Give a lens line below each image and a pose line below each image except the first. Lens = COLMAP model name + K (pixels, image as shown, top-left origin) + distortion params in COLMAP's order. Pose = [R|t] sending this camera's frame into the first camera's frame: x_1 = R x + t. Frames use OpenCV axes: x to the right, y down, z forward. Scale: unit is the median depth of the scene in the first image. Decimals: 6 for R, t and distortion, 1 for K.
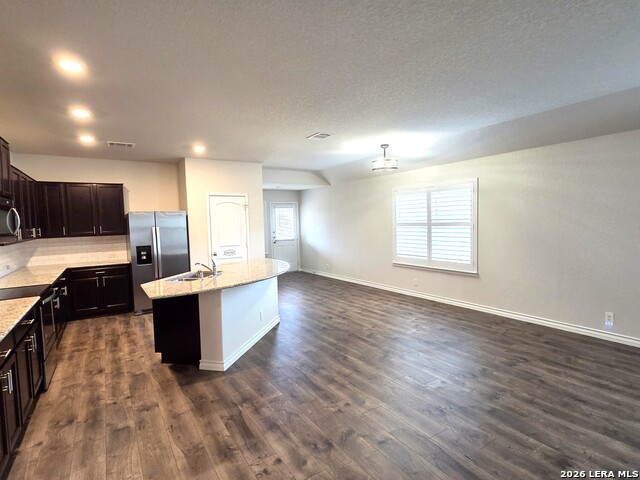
lens RADIAL K [[334.7, 0, 317.7], [0, 334.7, 239.2], [0, 0, 1]] dist [-0.000622, 0.001276]
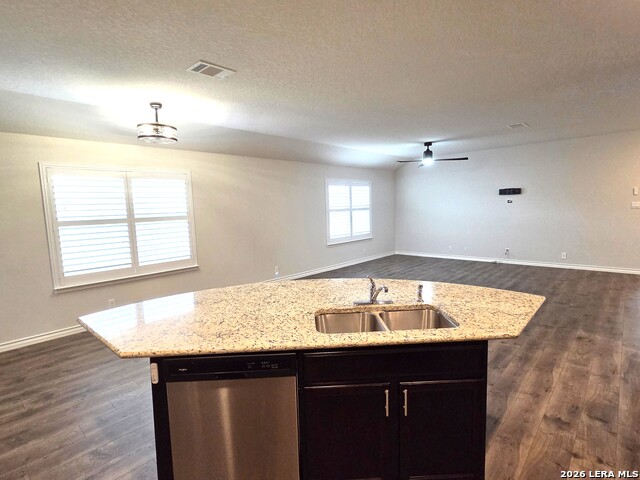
lens RADIAL K [[334.7, 0, 315.7], [0, 334.7, 244.4], [0, 0, 1]] dist [-0.000622, 0.001276]
pose [[-0.246295, -0.078037, 0.966048, -0.589214], [0.094216, 0.990105, 0.104000, -0.034005], [-0.964605, 0.116631, -0.236505, 0.902494]]
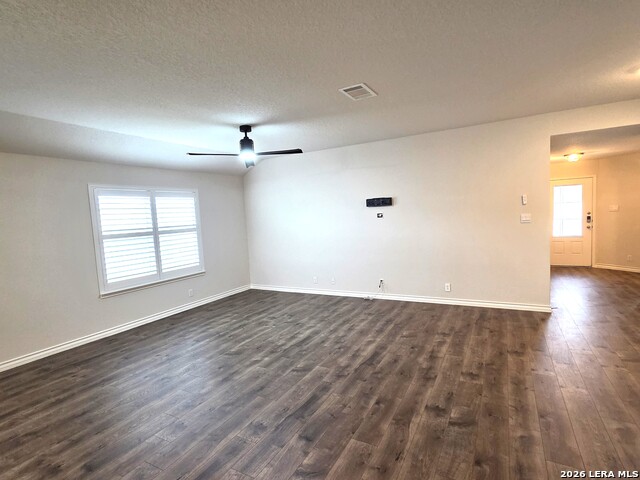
lens RADIAL K [[334.7, 0, 319.1], [0, 334.7, 239.1], [0, 0, 1]] dist [-0.000622, 0.001276]
pose [[-0.476207, -0.011791, 0.879254, -0.225799], [0.117140, 0.990148, 0.076721, -0.017608], [-0.871496, 0.139531, -0.470134, 0.401738]]
